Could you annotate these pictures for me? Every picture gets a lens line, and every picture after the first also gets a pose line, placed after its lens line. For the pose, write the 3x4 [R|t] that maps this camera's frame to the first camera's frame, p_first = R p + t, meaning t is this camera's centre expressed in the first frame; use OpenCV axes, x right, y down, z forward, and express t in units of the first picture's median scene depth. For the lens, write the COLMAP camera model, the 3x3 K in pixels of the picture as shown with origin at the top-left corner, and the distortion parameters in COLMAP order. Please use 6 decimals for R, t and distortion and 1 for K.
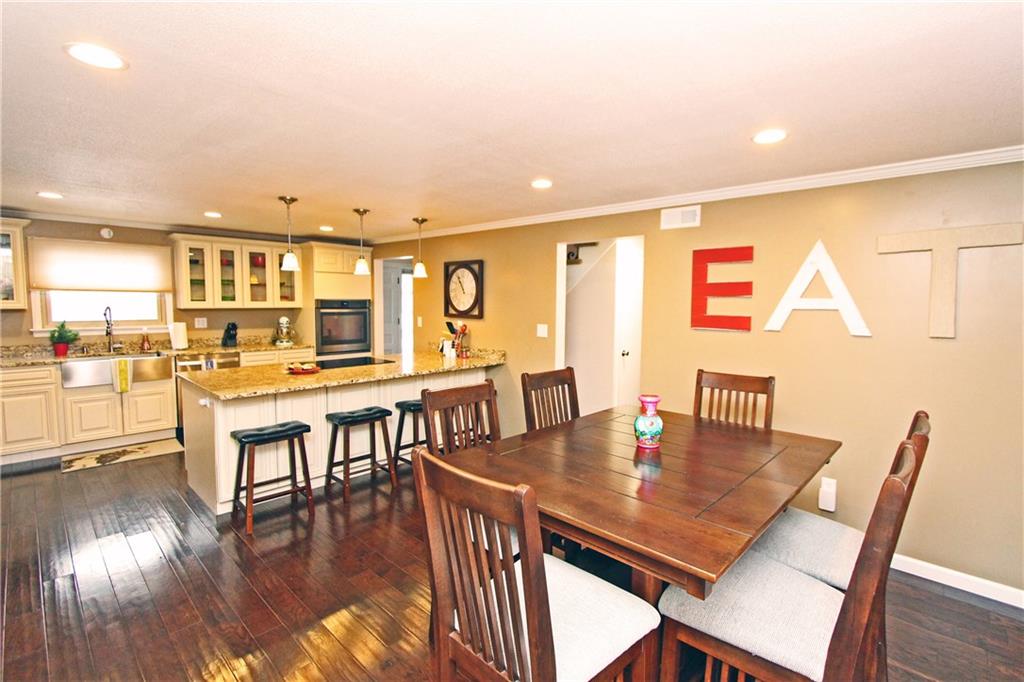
lens RADIAL K [[469.5, 0, 519.6], [0, 469.5, 338.0], [0, 0, 1]] dist [-0.014720, -0.000251]
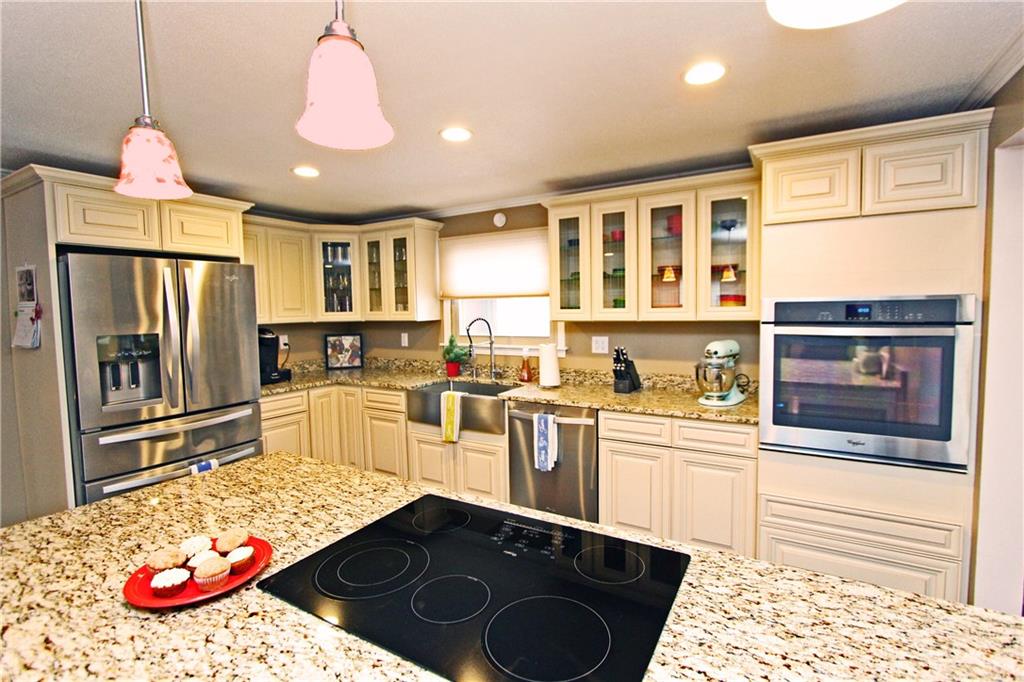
lens RADIAL K [[469.5, 0, 519.6], [0, 469.5, 338.0], [0, 0, 1]] dist [-0.014720, -0.000251]
pose [[0.236044, 0.047767, -0.970568, -0.132076], [-0.057688, 0.997718, 0.035073, -0.061128], [0.970029, 0.047712, 0.238261, 0.816903]]
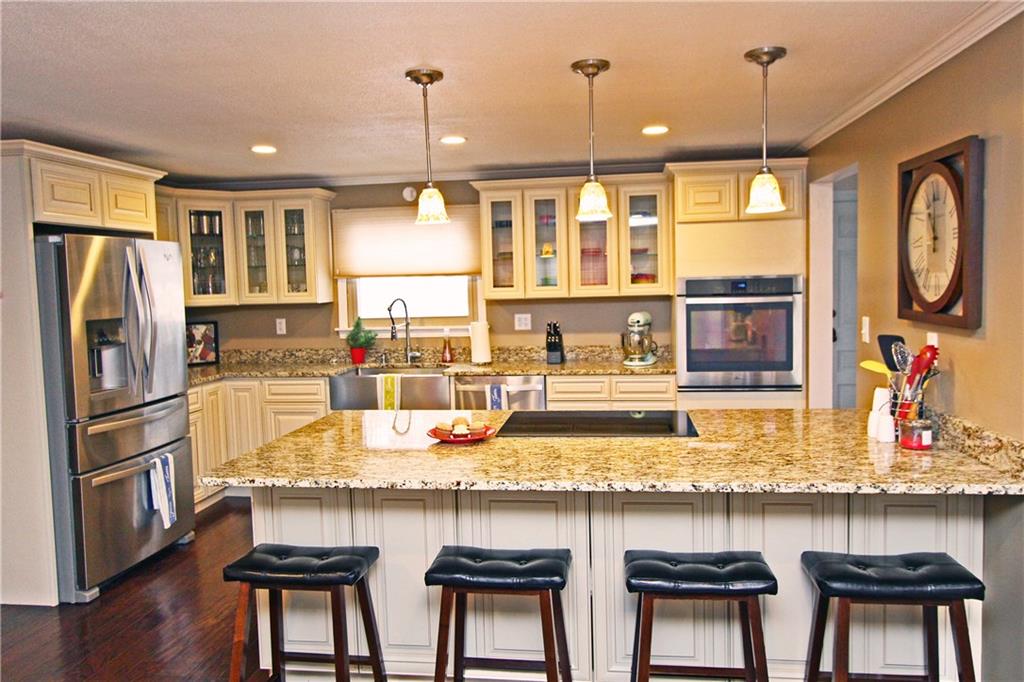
lens RADIAL K [[750.9, 0, 512.0], [0, 750.9, 341.0], [0, 0, 1]] dist [-0.008891, -0.001098]
pose [[0.579993, 0.039017, -0.813687, 0.132381], [-0.032323, 0.999168, 0.024871, -0.034225], [0.813980, 0.011876, 0.580771, 0.441358]]
